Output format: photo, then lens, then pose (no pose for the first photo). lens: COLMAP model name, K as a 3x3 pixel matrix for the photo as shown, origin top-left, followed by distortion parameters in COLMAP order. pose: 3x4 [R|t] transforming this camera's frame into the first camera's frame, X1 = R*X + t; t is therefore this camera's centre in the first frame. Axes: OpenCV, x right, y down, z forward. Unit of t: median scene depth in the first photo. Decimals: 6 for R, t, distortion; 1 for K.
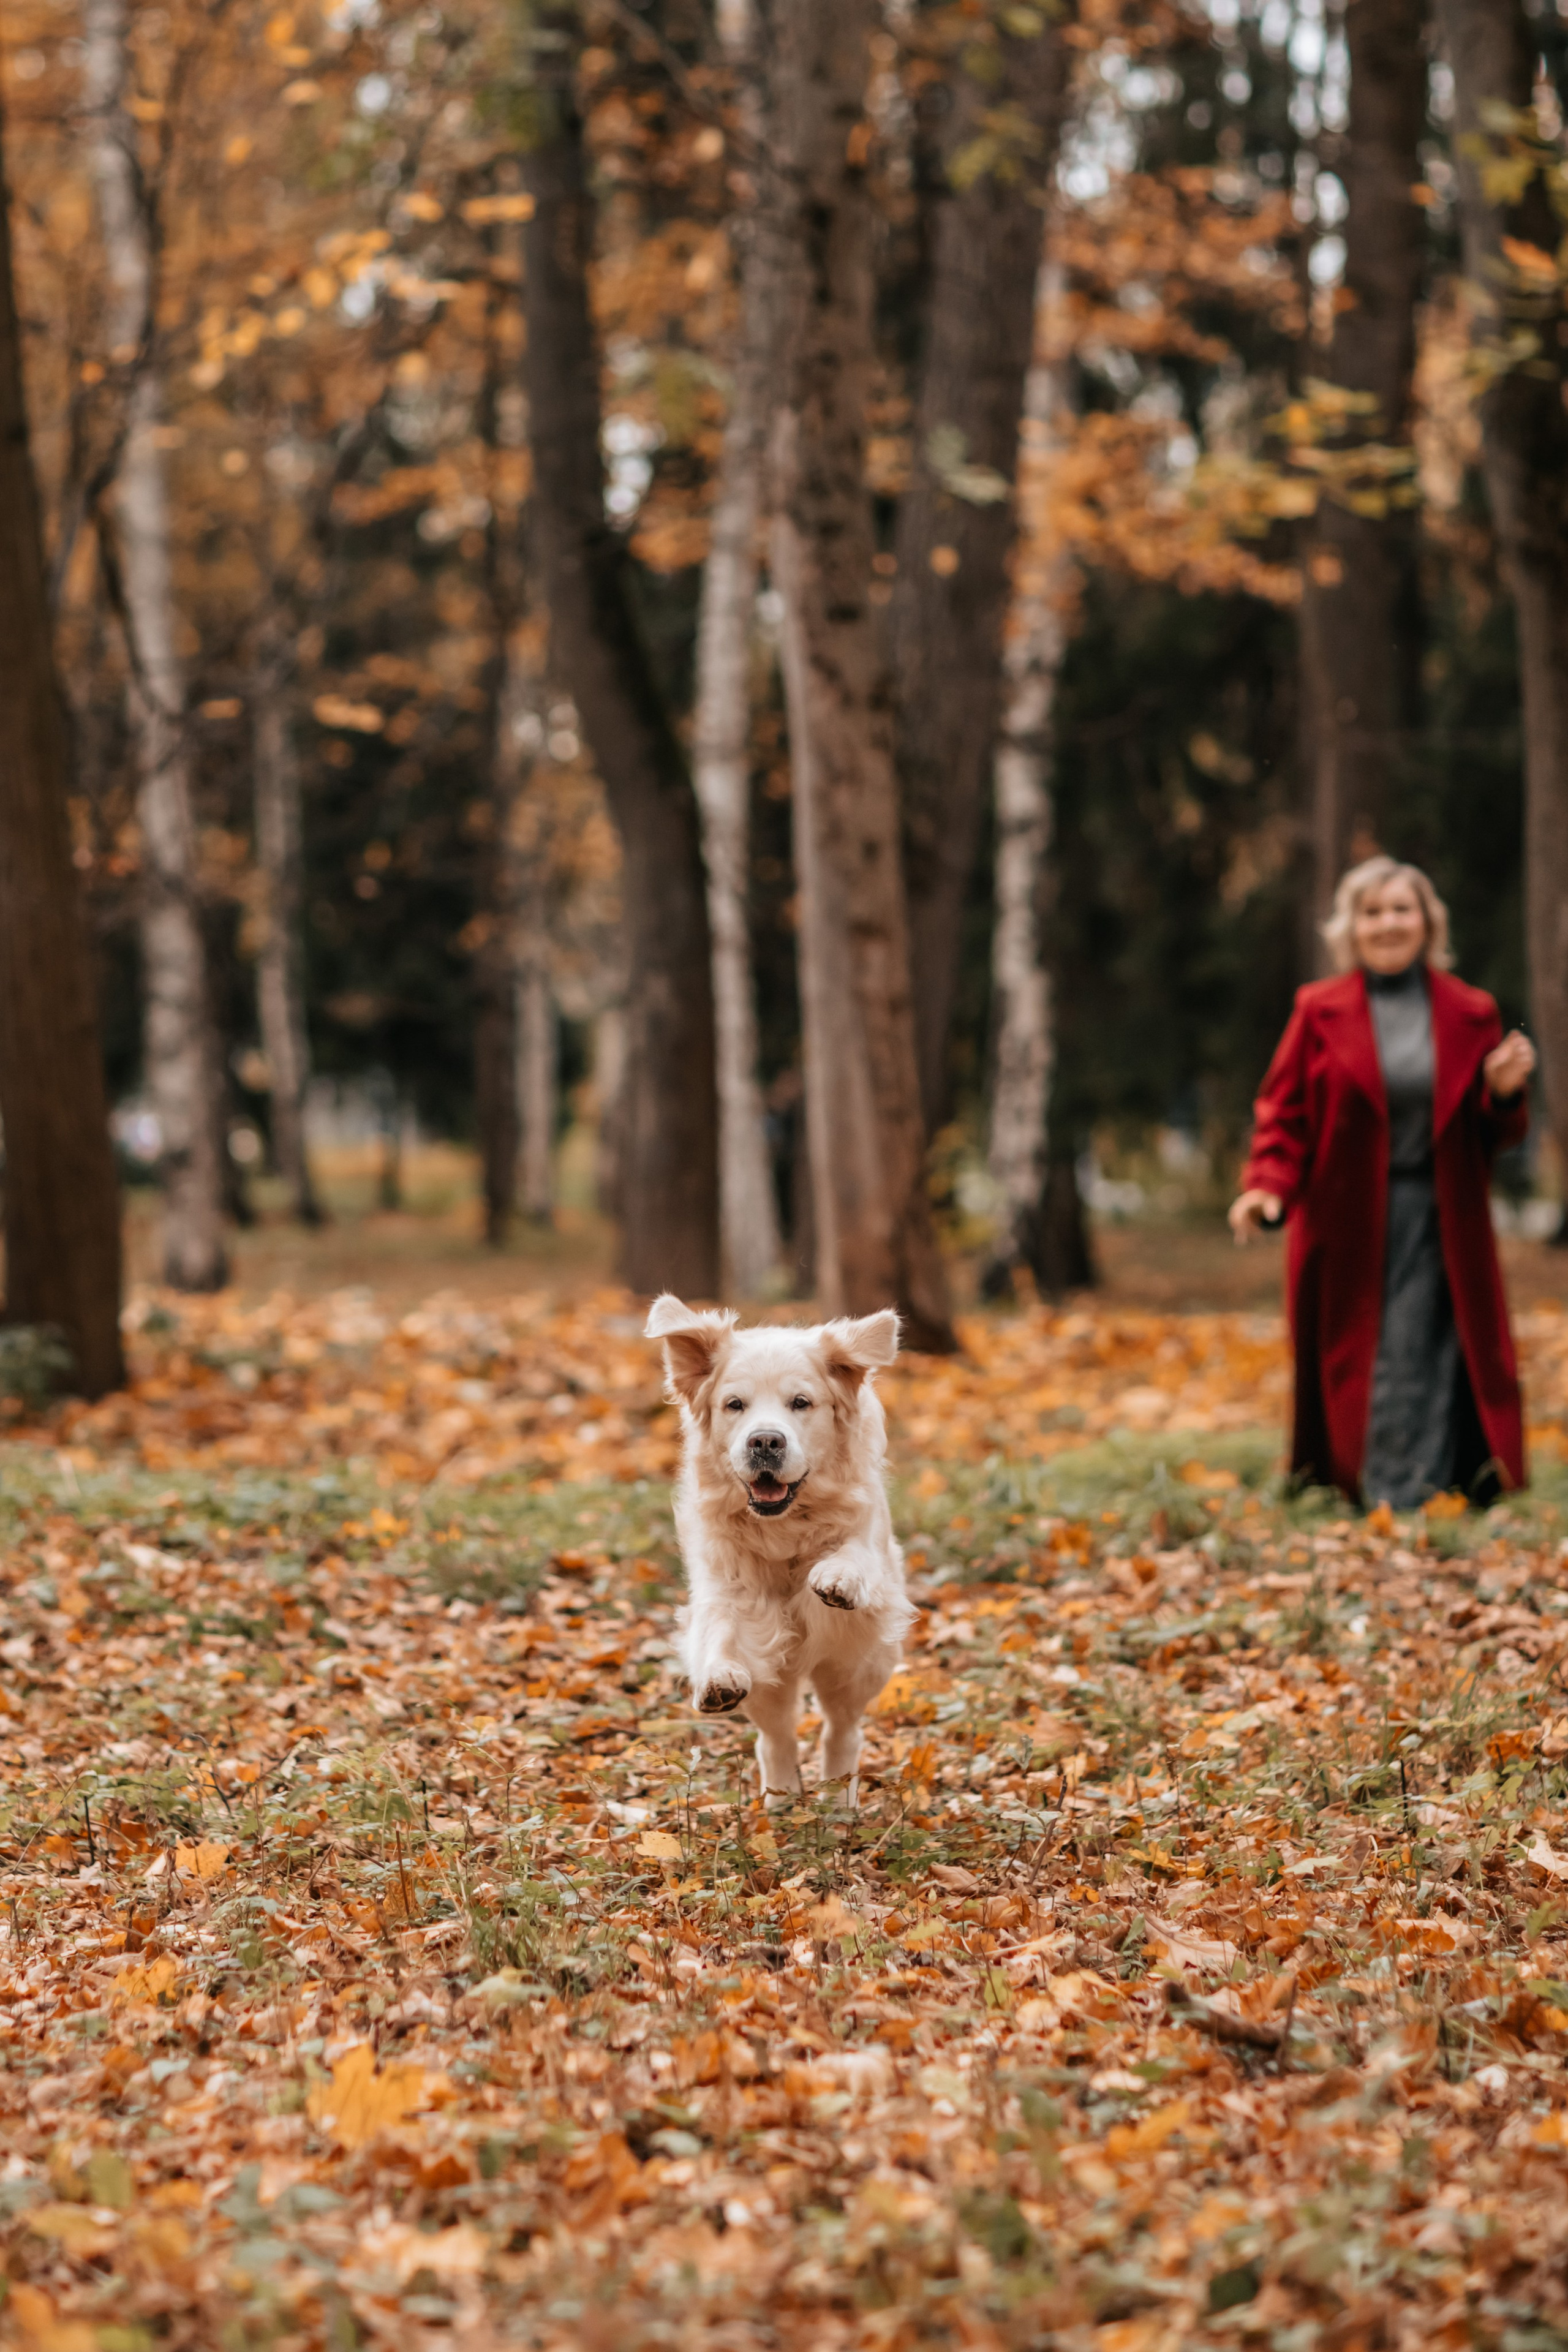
lens RADIAL K [[5959.5, 0, 593.4], [0, 5959.5, 1174.9], [0, 0, 1]] dist [-0.114624, -0.474055]
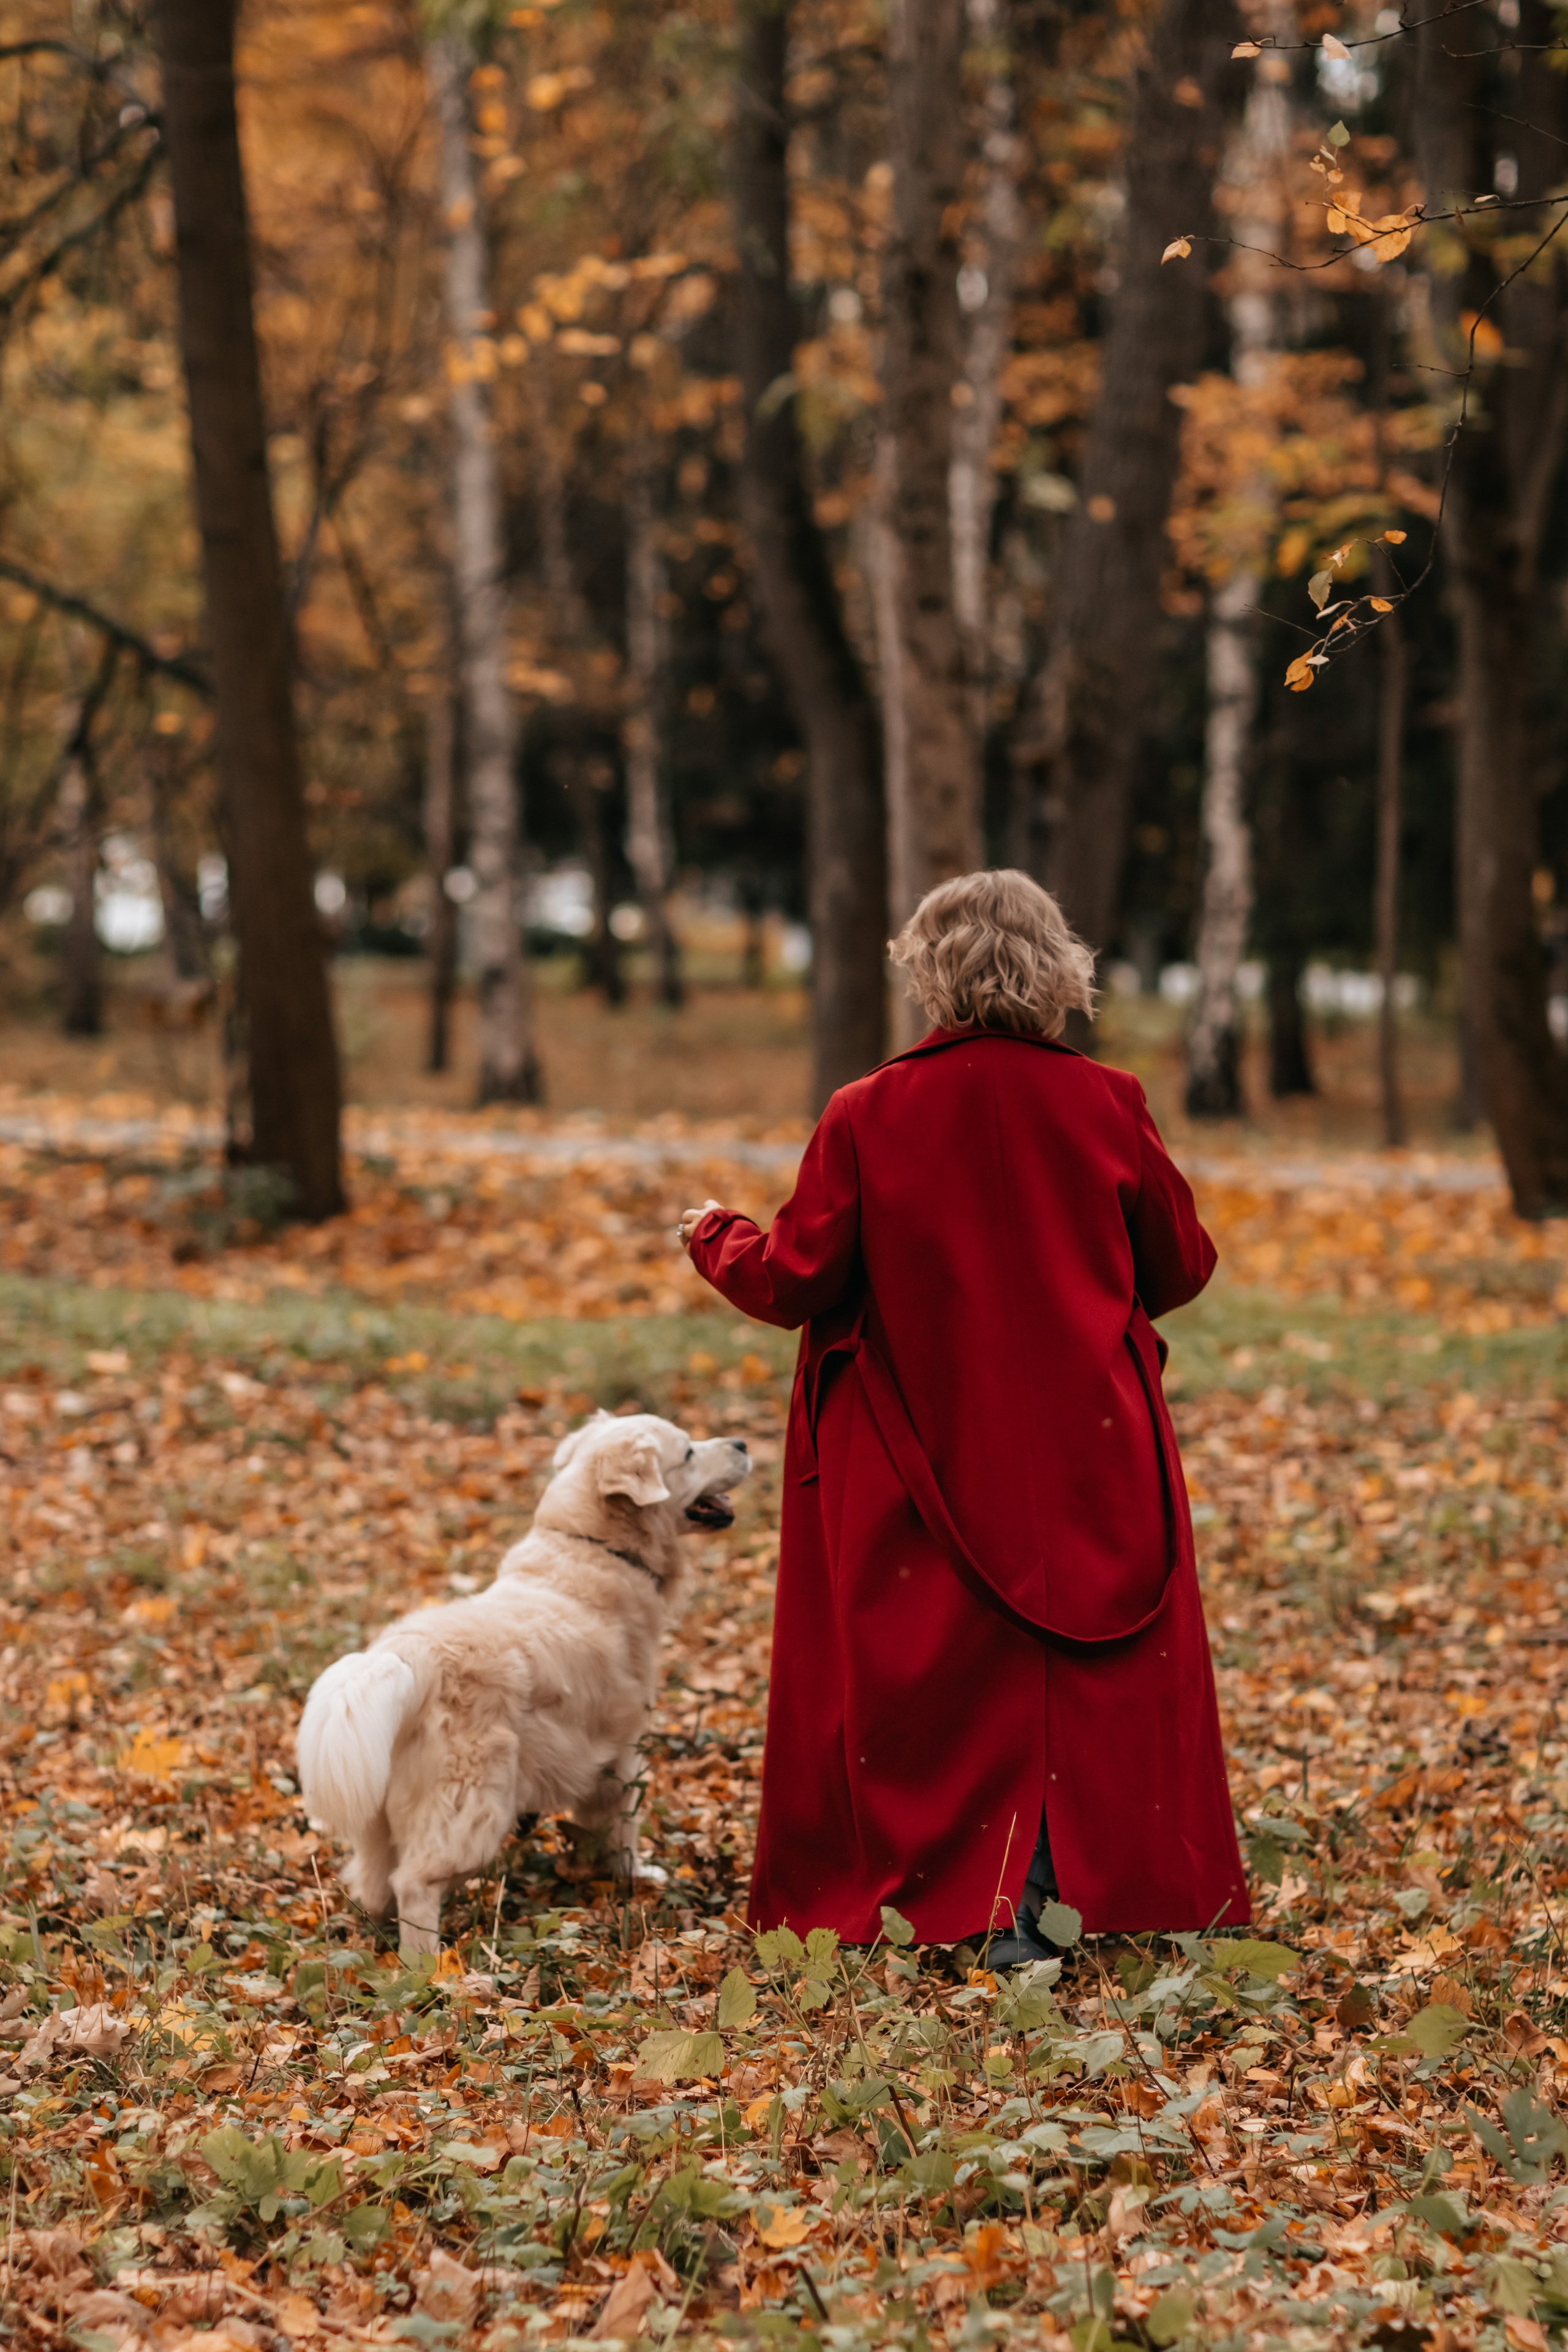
lens RADIAL K [[5796.1, 0, 784.0], [0, 5796.1, 1176.0], [0, 0, 1]] dist [-0.047891, -0.650573]
pose [[0.998611, 0.018683, -0.049270, 0.077725], [-0.016305, 0.998704, 0.048217, -0.034331], [0.050107, -0.047346, 0.997621, -0.232530]]
